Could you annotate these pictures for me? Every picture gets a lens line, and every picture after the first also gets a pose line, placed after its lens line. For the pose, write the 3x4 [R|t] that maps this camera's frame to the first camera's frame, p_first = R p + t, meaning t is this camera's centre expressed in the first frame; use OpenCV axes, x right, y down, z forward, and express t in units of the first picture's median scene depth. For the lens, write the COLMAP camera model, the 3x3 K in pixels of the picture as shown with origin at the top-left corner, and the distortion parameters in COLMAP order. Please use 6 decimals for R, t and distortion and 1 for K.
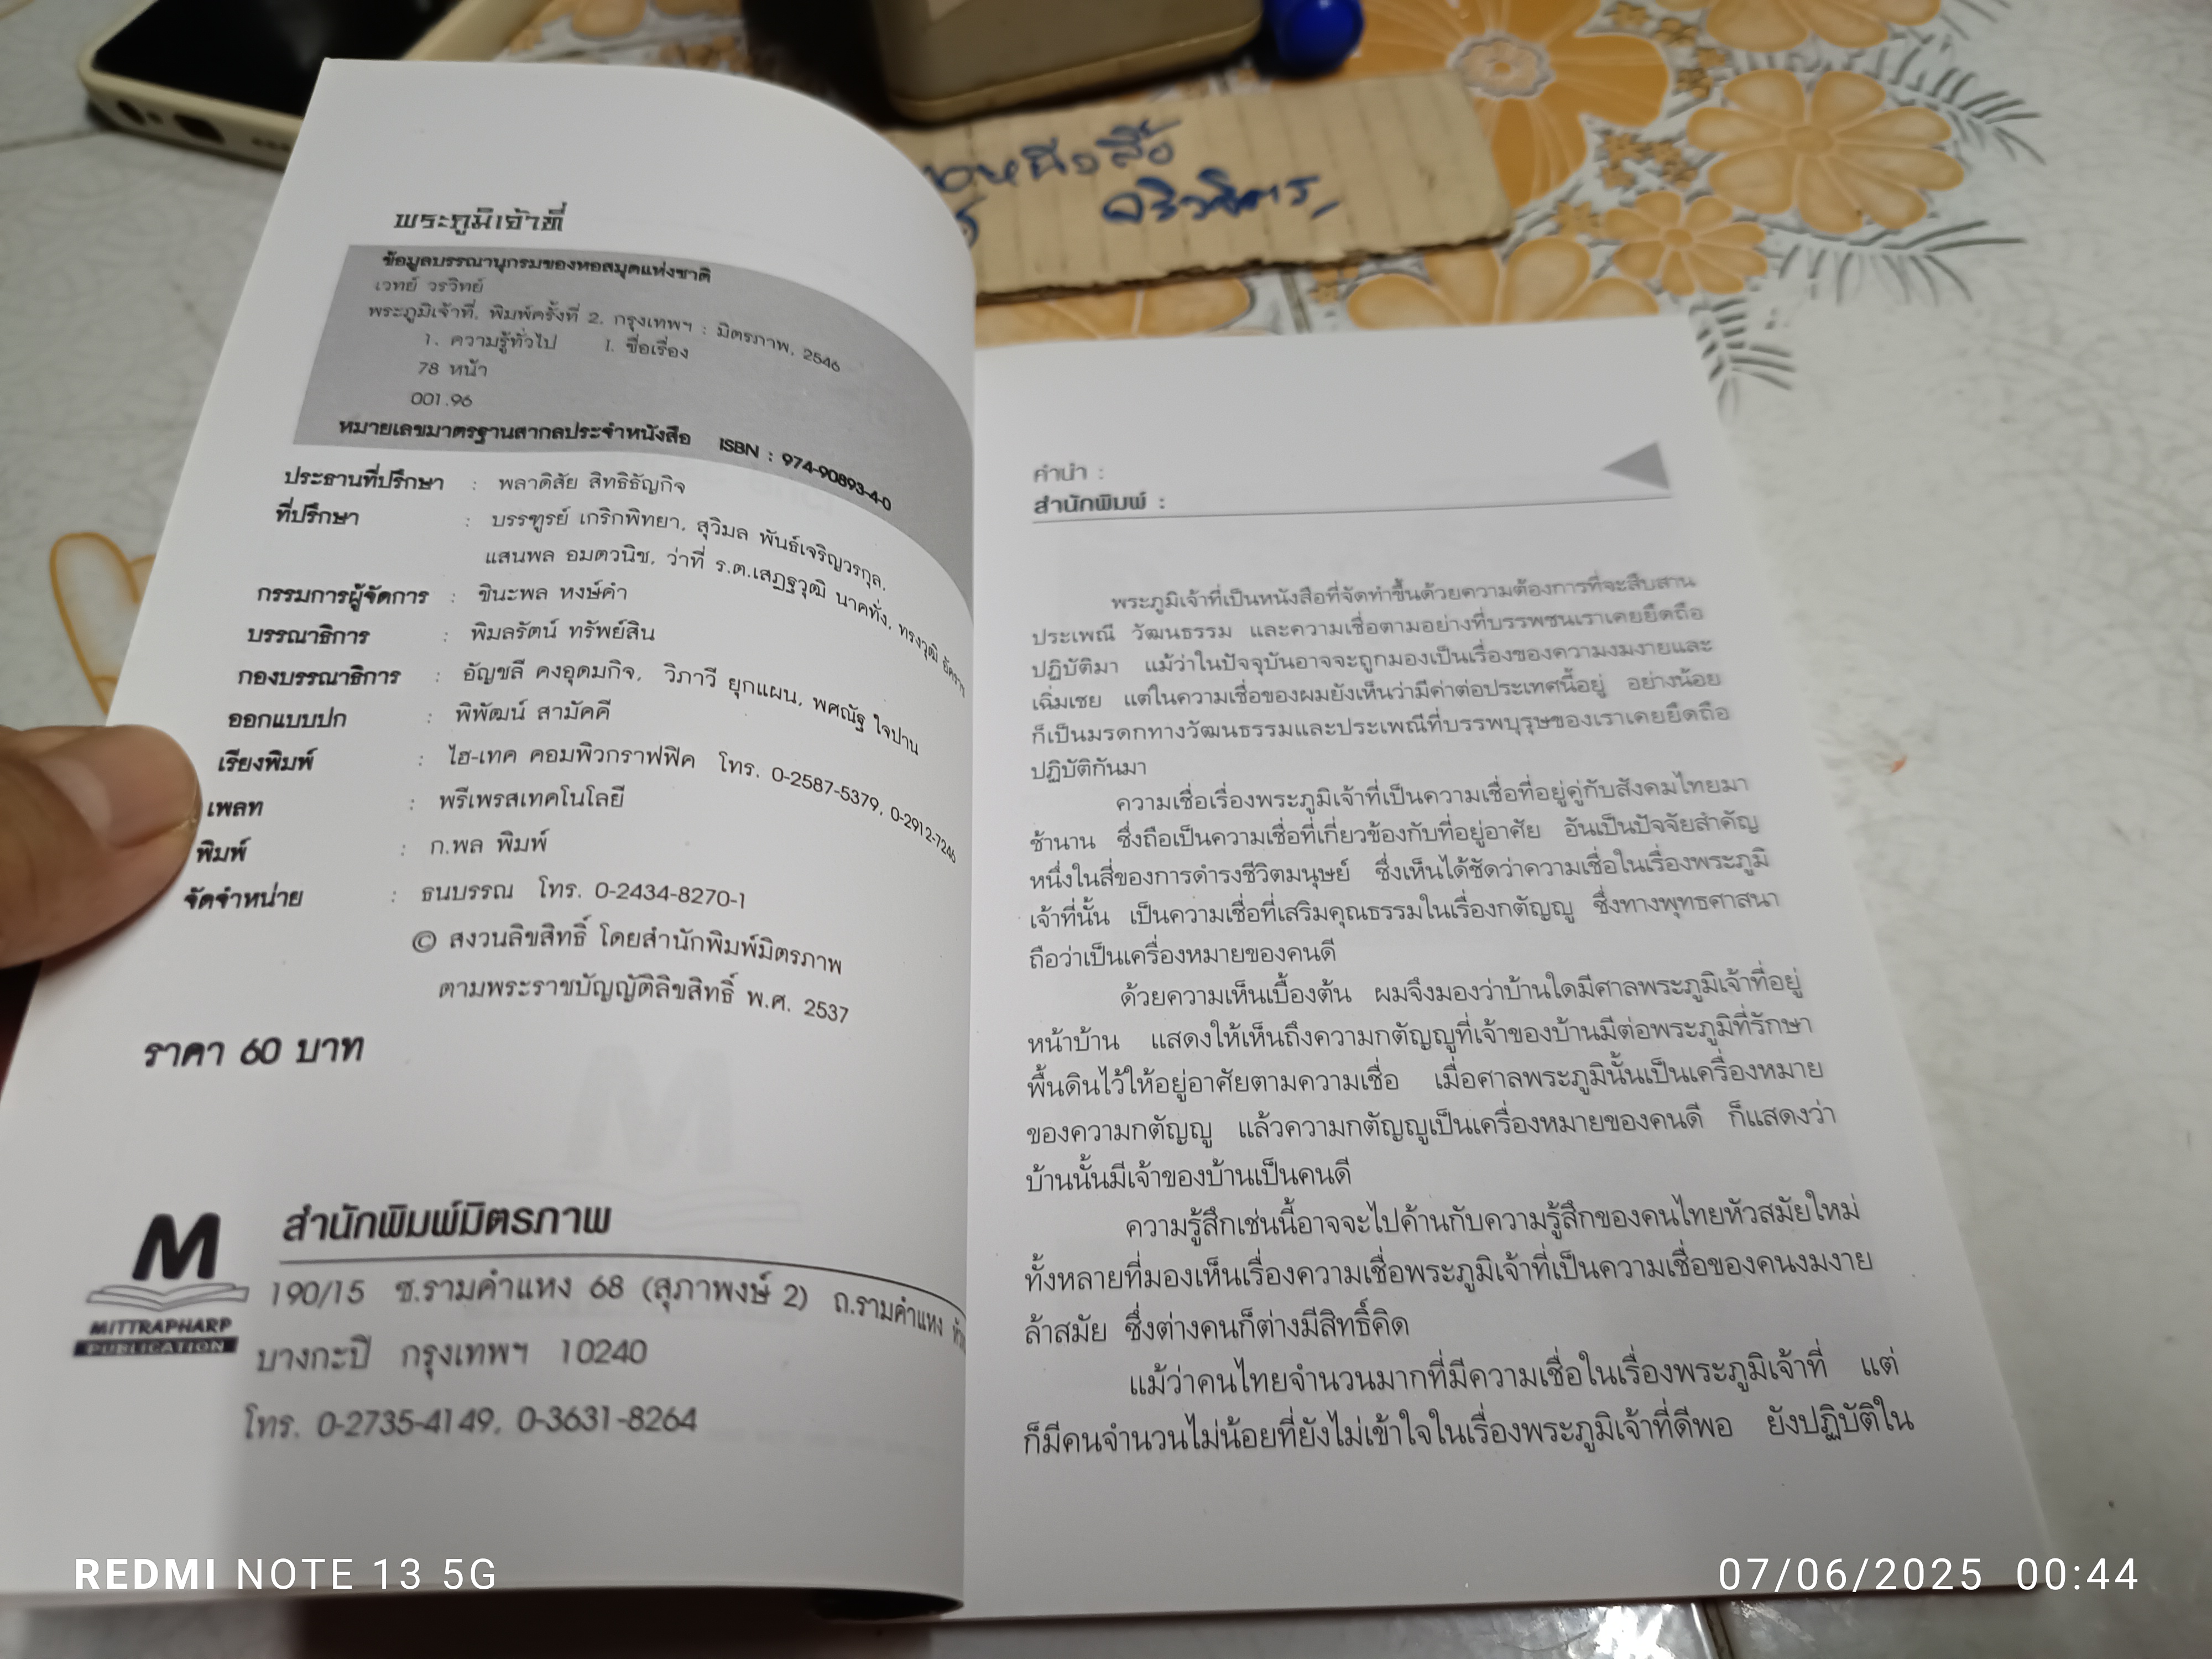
lens RADIAL K [[1542.2, 0, 1113.6], [0, 1542.2, 874.6], [0, 0, 1]] dist [-0.012092, -0.001460]
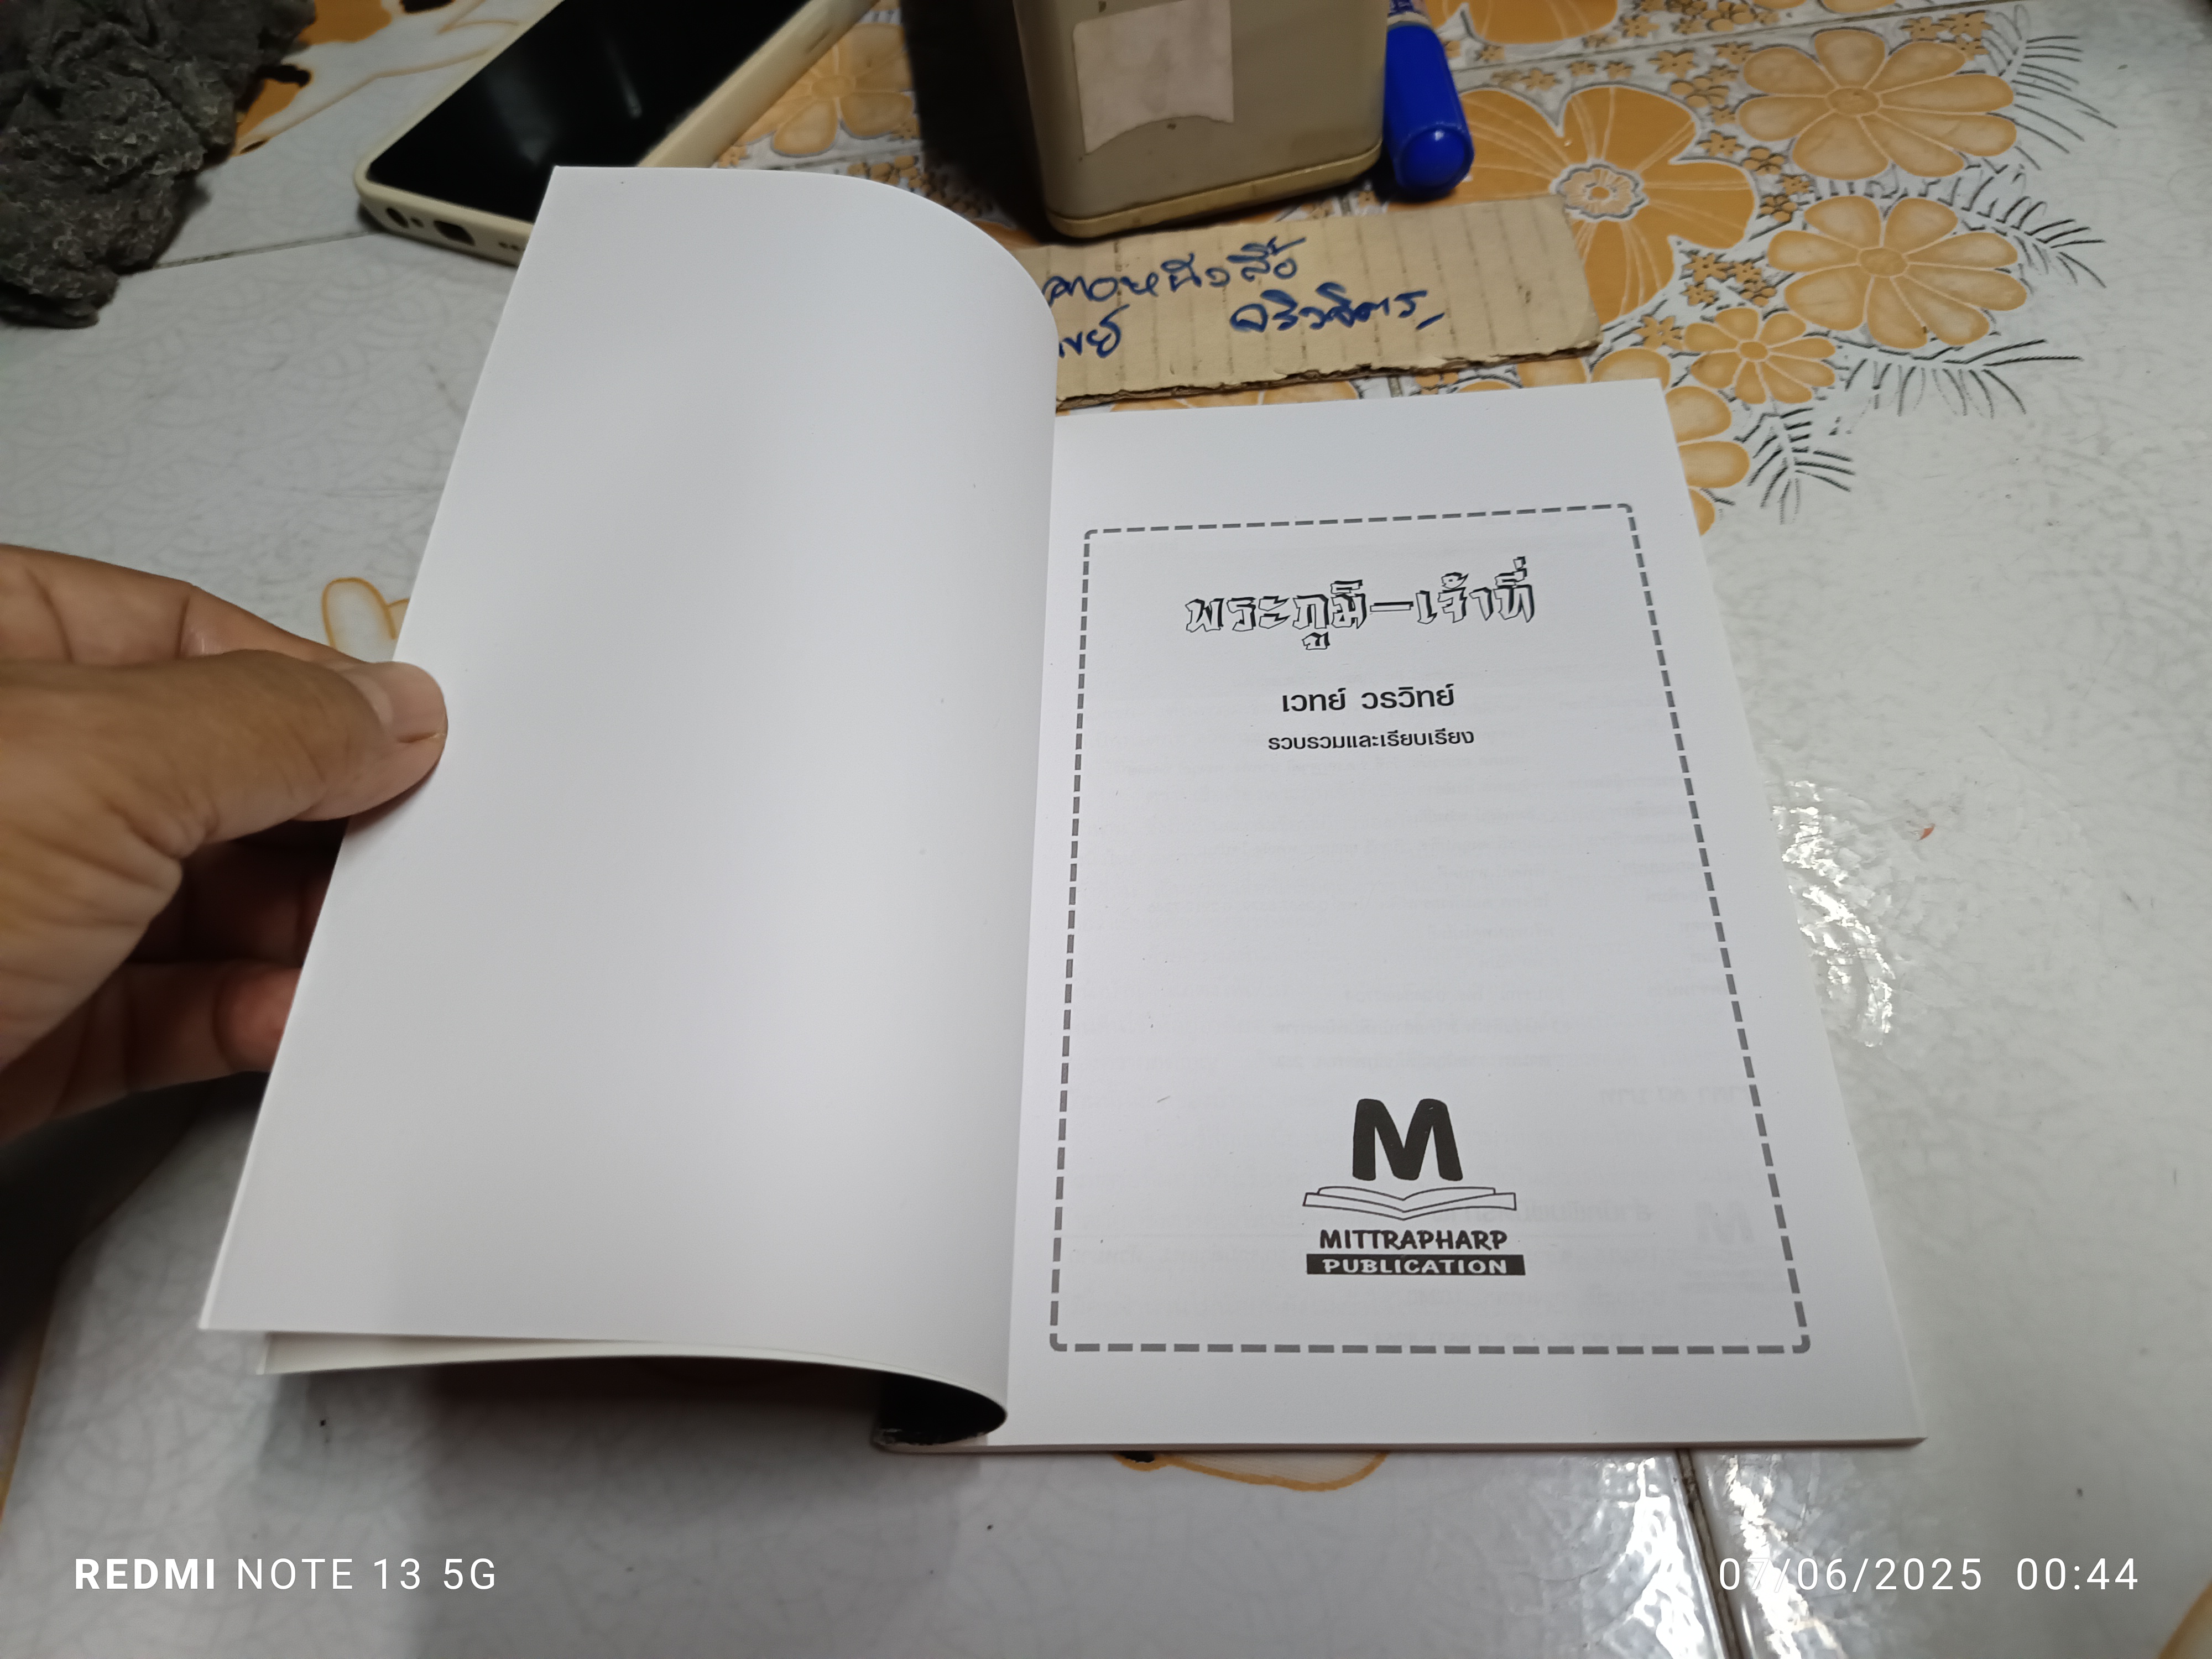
lens RADIAL K [[1597.3, 0, 1106.0], [0, 1597.3, 829.5], [0, 0, 1]] dist [0.010993, -0.024524]
pose [[0.996052, 0.038421, -0.080032, 0.009492], [-0.043374, 0.997189, -0.061097, 0.017916], [0.077460, 0.064327, 0.994918, -0.151850]]
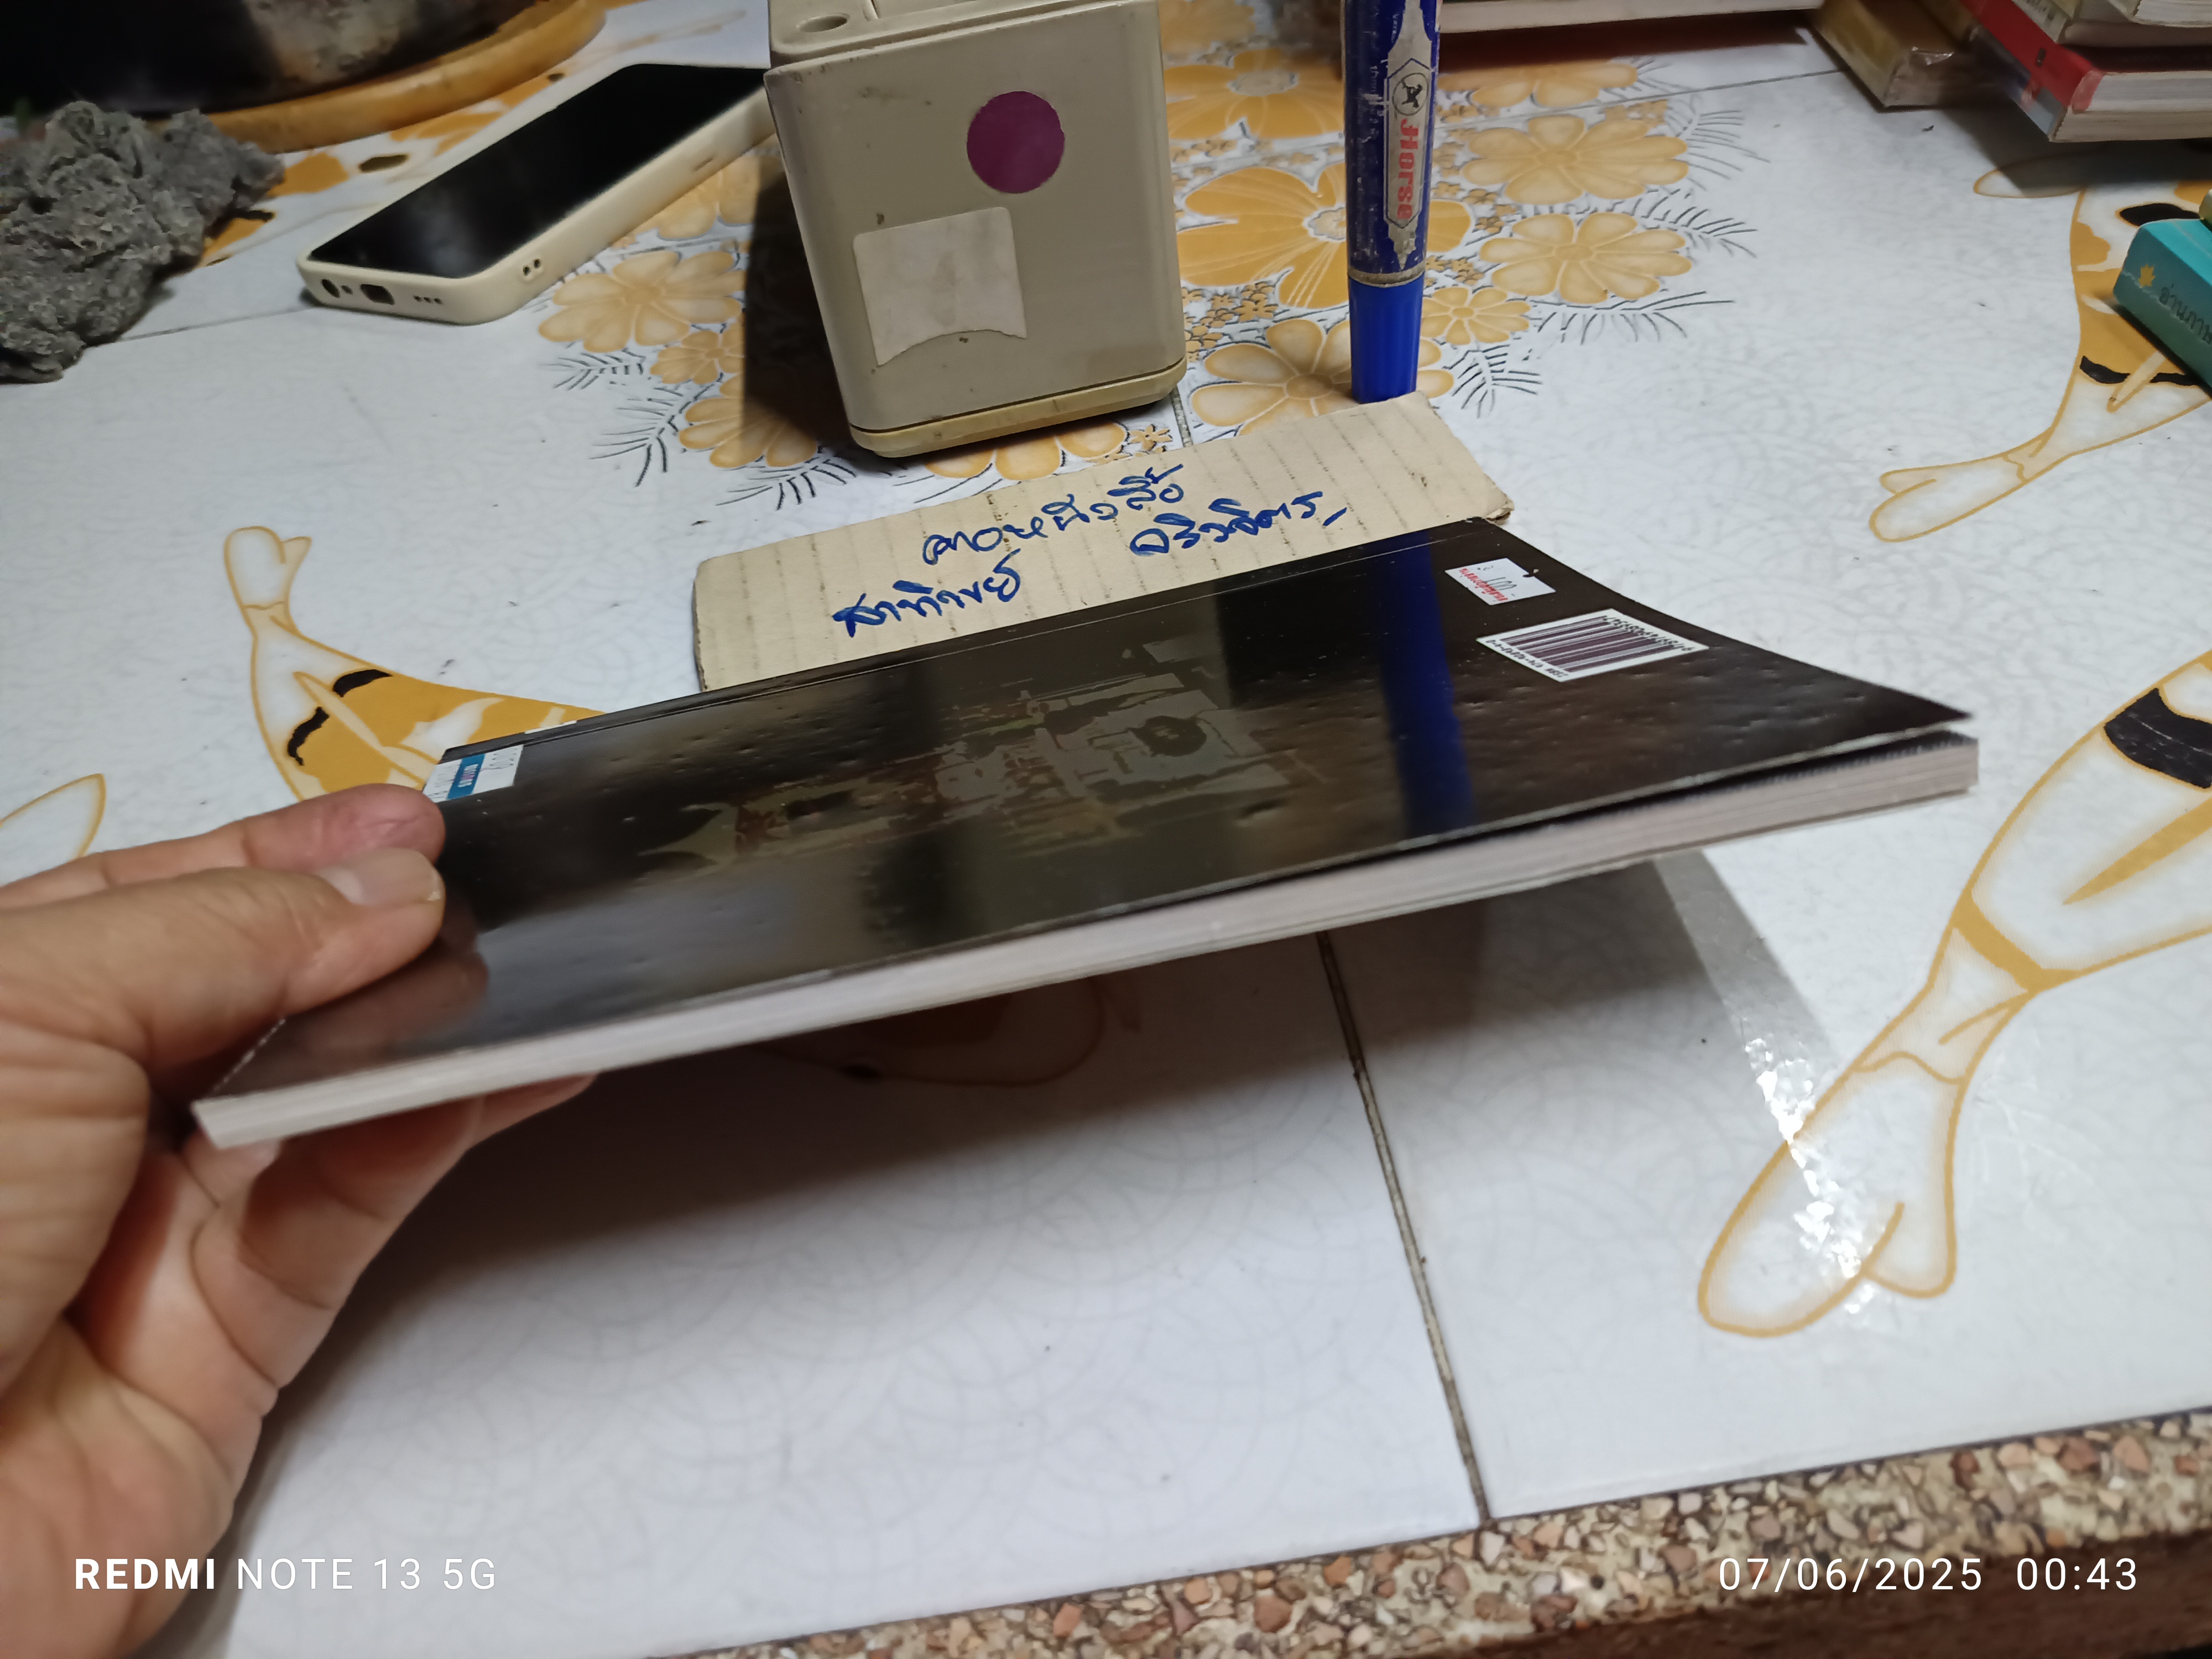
lens RADIAL K [[1597.3, 0, 1106.0], [0, 1597.3, 829.5], [0, 0, 1]] dist [0.010993, -0.024524]
pose [[0.997179, -0.001685, -0.075040, 0.161672], [-0.018753, 0.962448, -0.270816, 0.367949], [0.072678, 0.271459, 0.959702, -0.195888]]
